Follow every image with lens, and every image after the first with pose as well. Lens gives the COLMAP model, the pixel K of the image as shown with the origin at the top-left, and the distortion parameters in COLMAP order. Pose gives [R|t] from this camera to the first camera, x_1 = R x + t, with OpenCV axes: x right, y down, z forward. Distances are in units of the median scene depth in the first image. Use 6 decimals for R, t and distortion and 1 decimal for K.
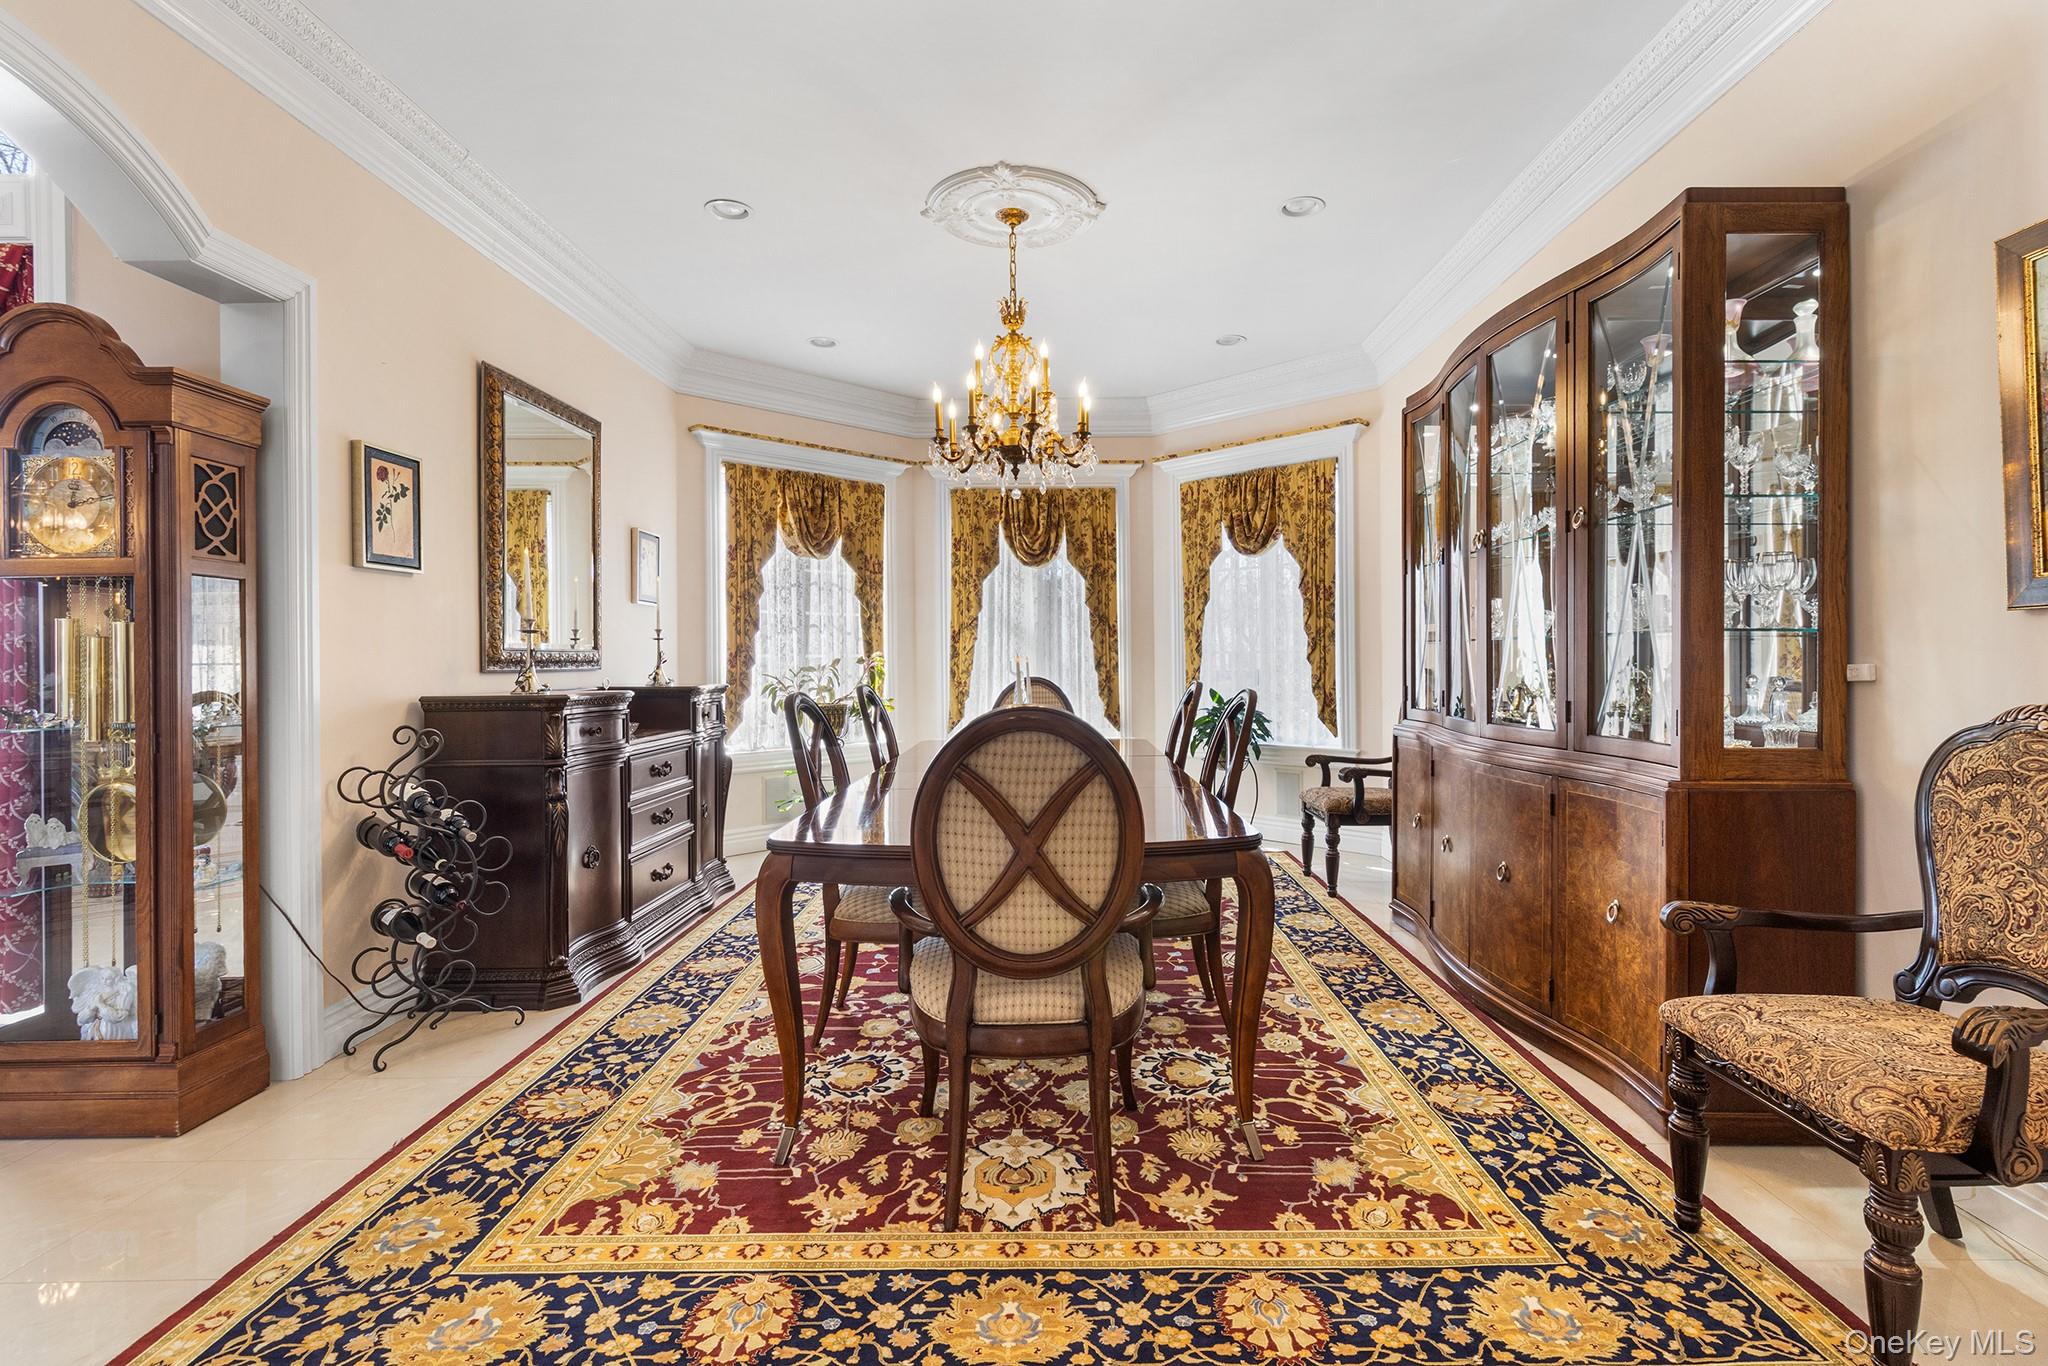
lens RADIAL K [[965.5, 0, 1030.5], [0, 965.5, 670.8], [0, 0, 1]] dist [0.000117, -0.000189]
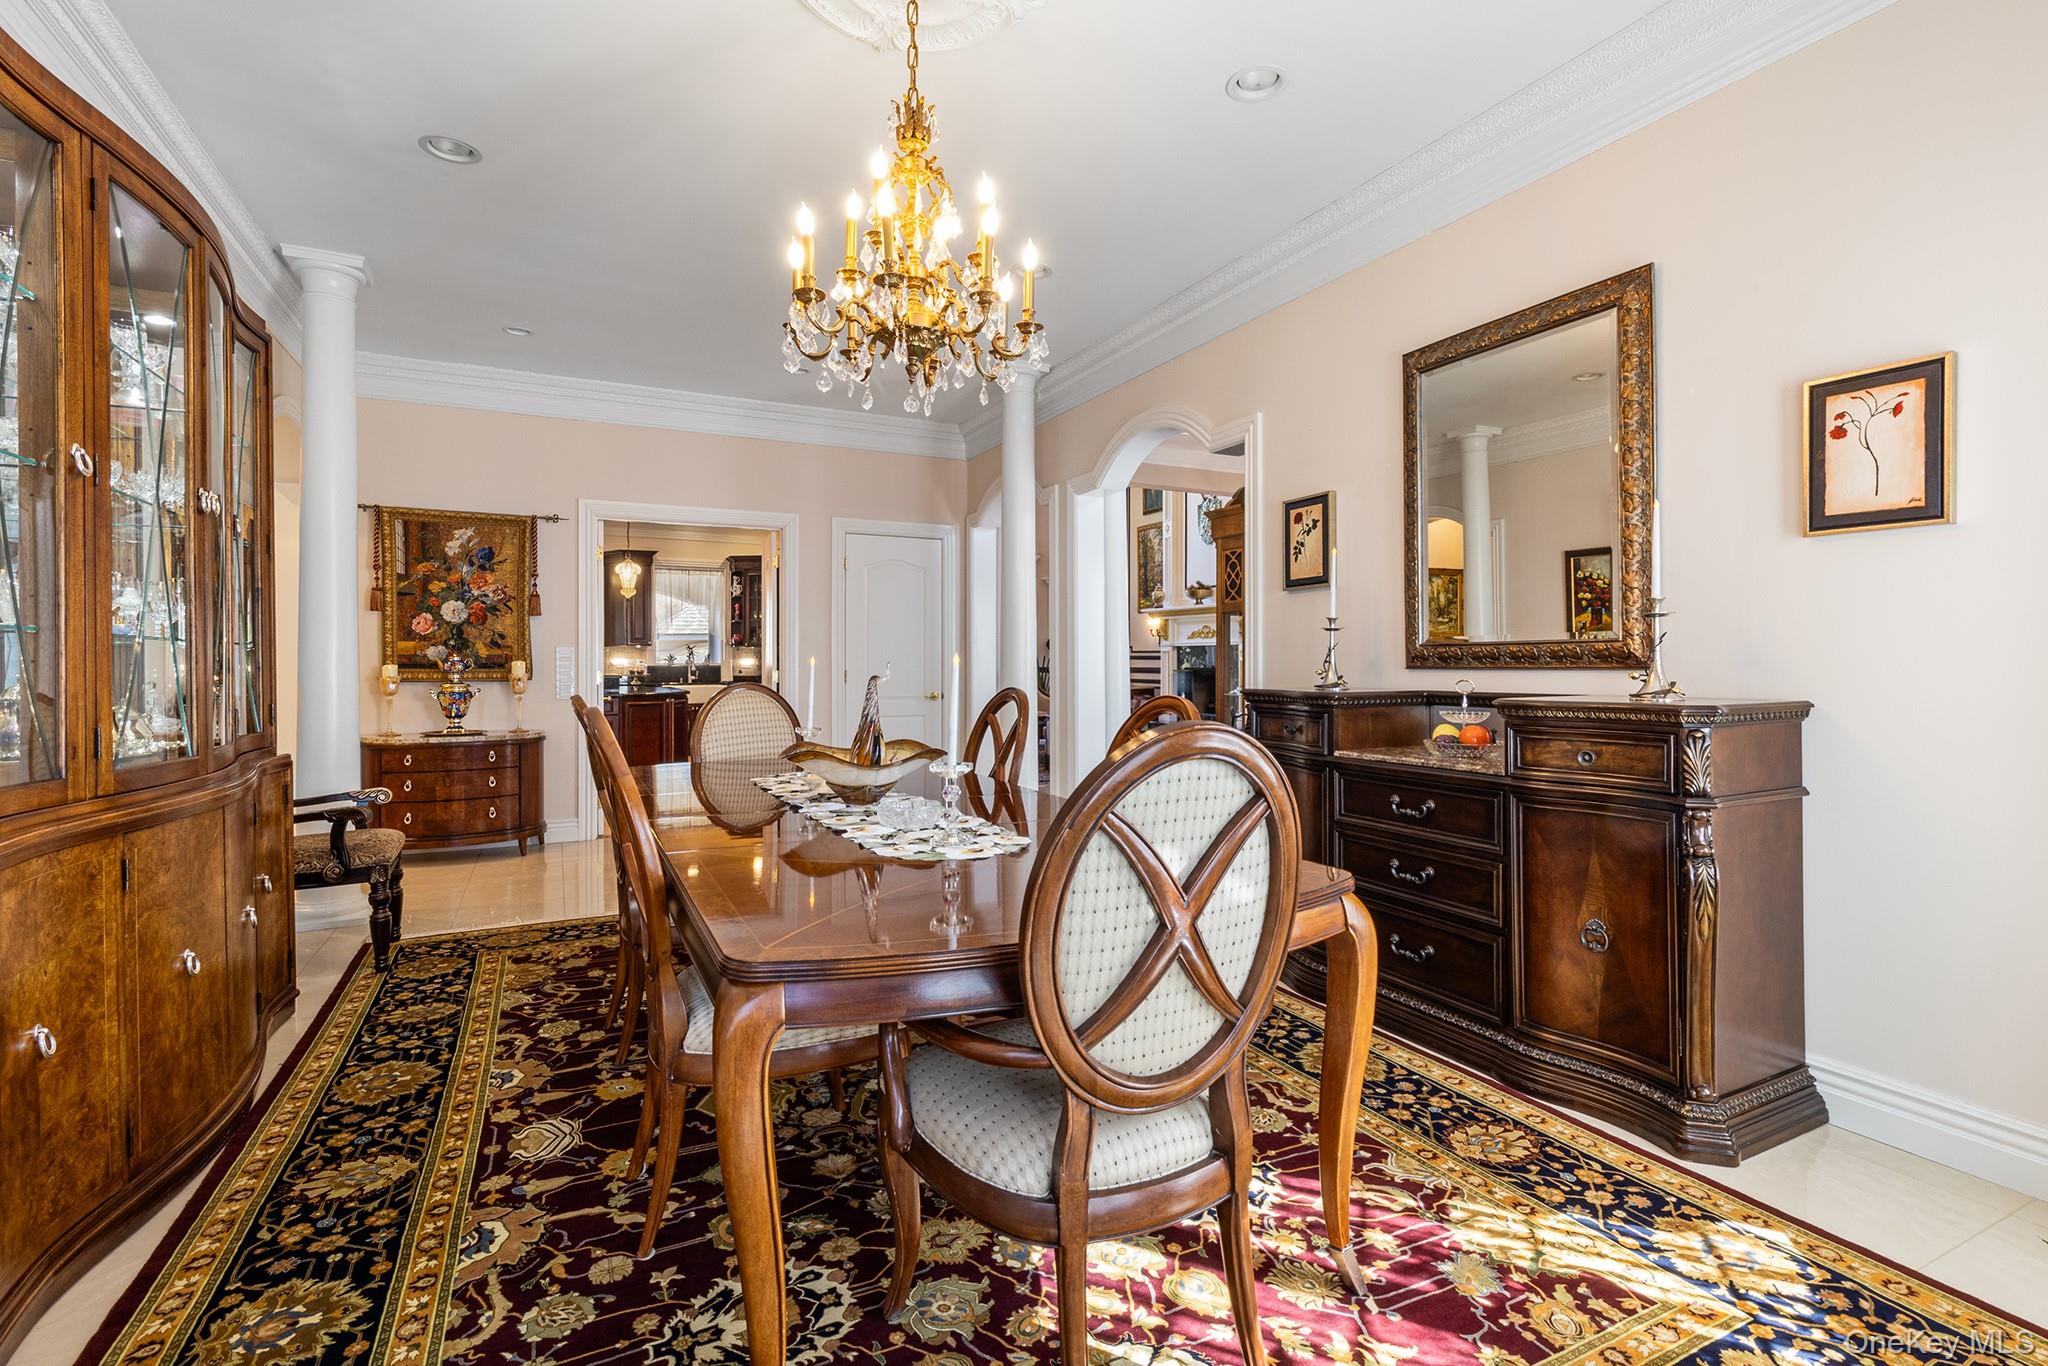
lens RADIAL K [[965.5, 0, 1034.0], [0, 965.5, 667.0], [0, 0, 1]] dist [0.000117, -0.000189]
pose [[-0.886742, 0.007086, -0.462209, 0.280993], [0.001924, 0.999930, 0.011638, -0.015446], [0.462260, 0.009431, -0.886694, 2.121602]]
